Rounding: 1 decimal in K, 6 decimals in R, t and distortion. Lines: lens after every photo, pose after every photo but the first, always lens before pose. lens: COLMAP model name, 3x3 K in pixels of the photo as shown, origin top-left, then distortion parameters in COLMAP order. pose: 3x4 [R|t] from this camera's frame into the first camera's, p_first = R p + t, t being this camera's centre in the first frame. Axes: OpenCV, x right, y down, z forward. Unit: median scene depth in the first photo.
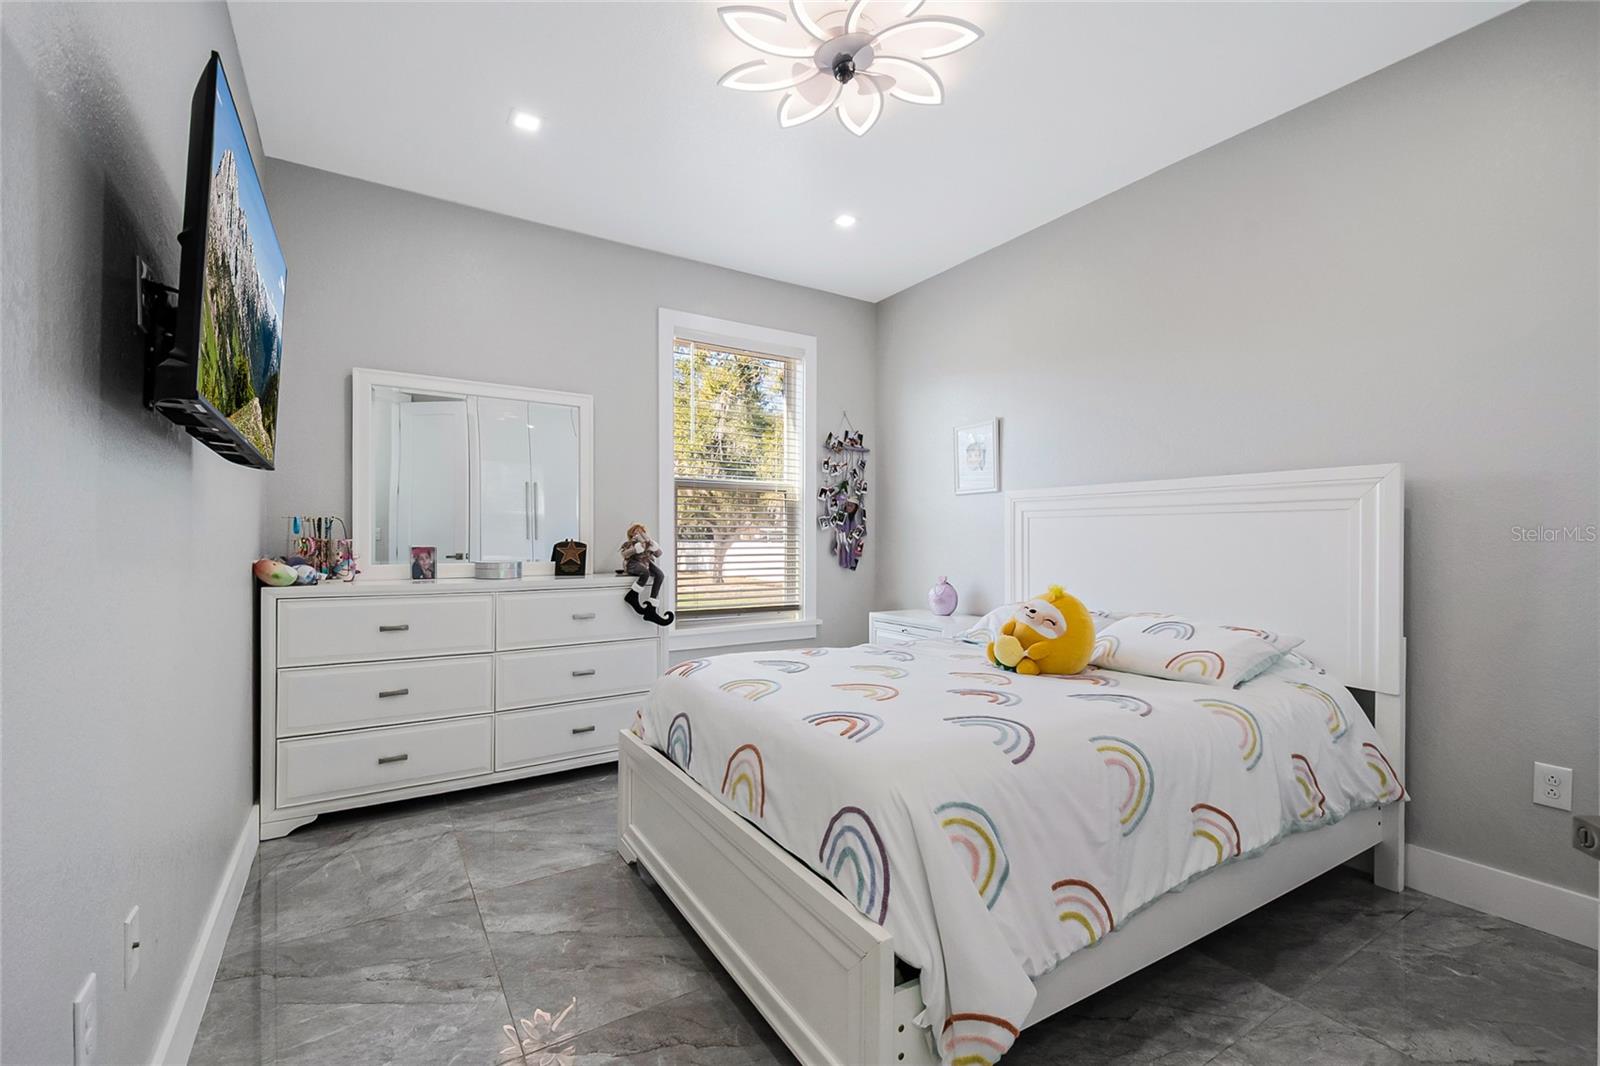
lens RADIAL K [[701.1, 0, 806.0], [0, 701.1, 538.8], [0, 0, 1]] dist [0.028097, -0.014782]
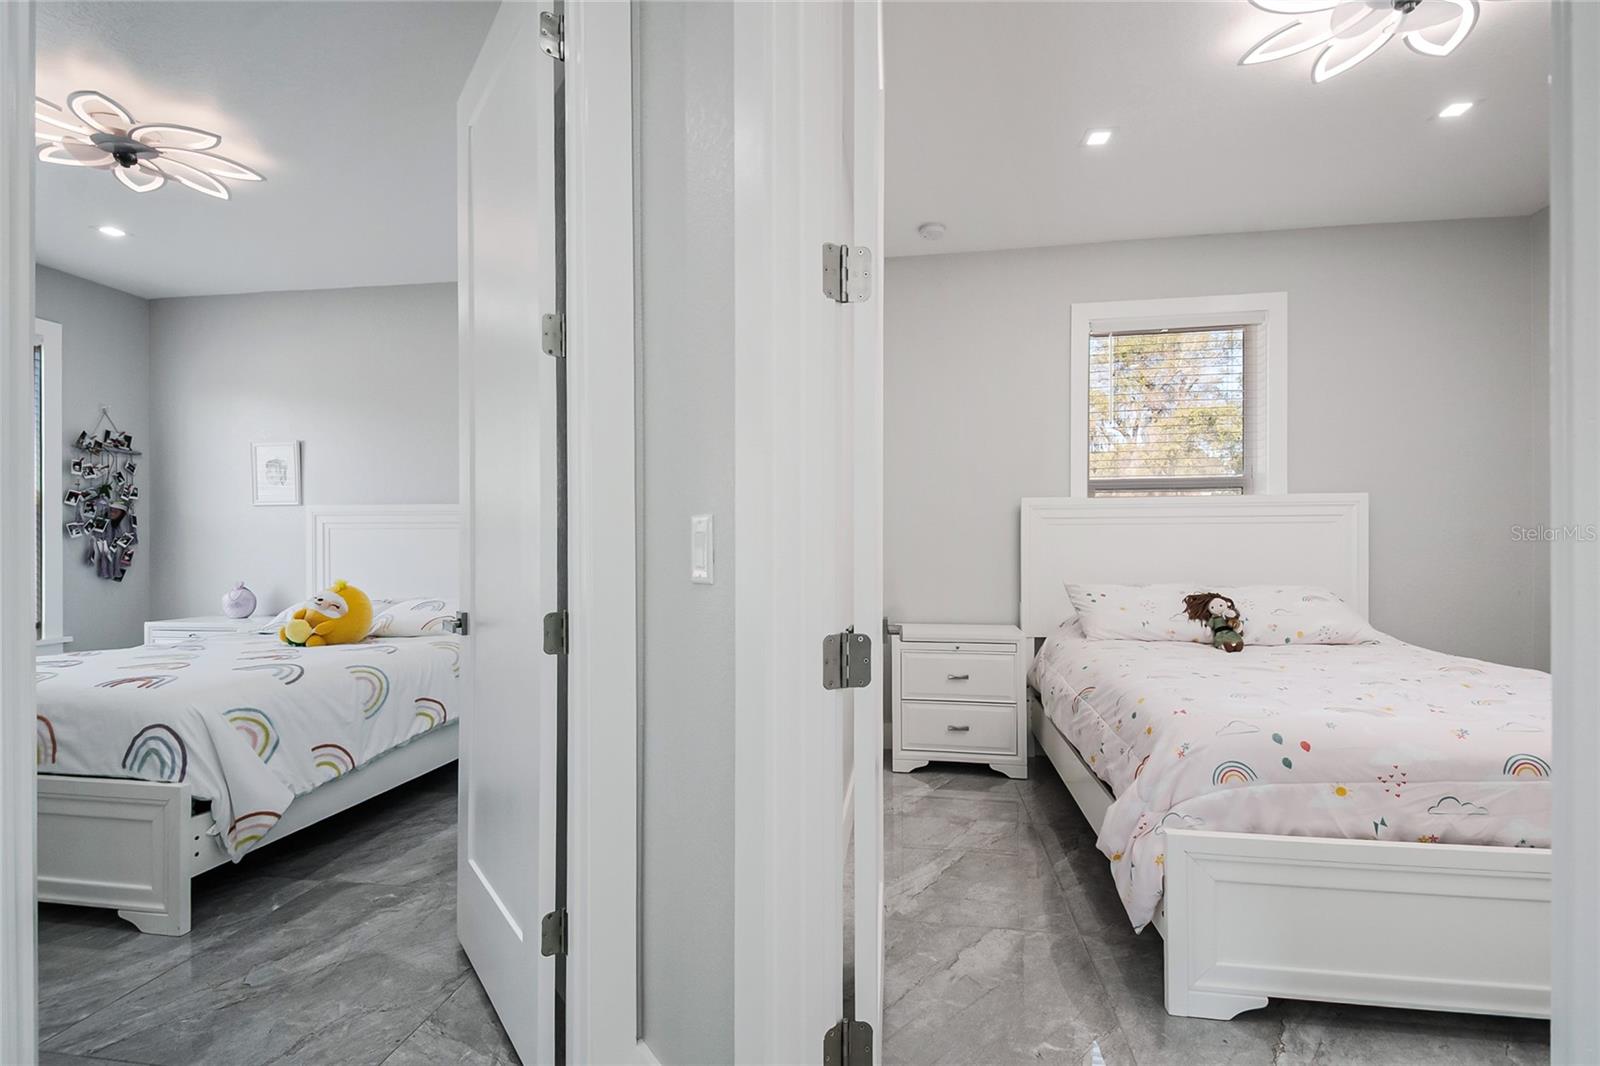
lens RADIAL K [[701.1, 0, 807.1], [0, 701.1, 544.1], [0, 0, 1]] dist [0.028097, -0.014782]
pose [[0.653220, -0.005243, 0.757150, -0.140492], [0.006408, 0.999978, 0.001396, 0.000708], [-0.757141, 0.003940, 0.653240, -0.876821]]
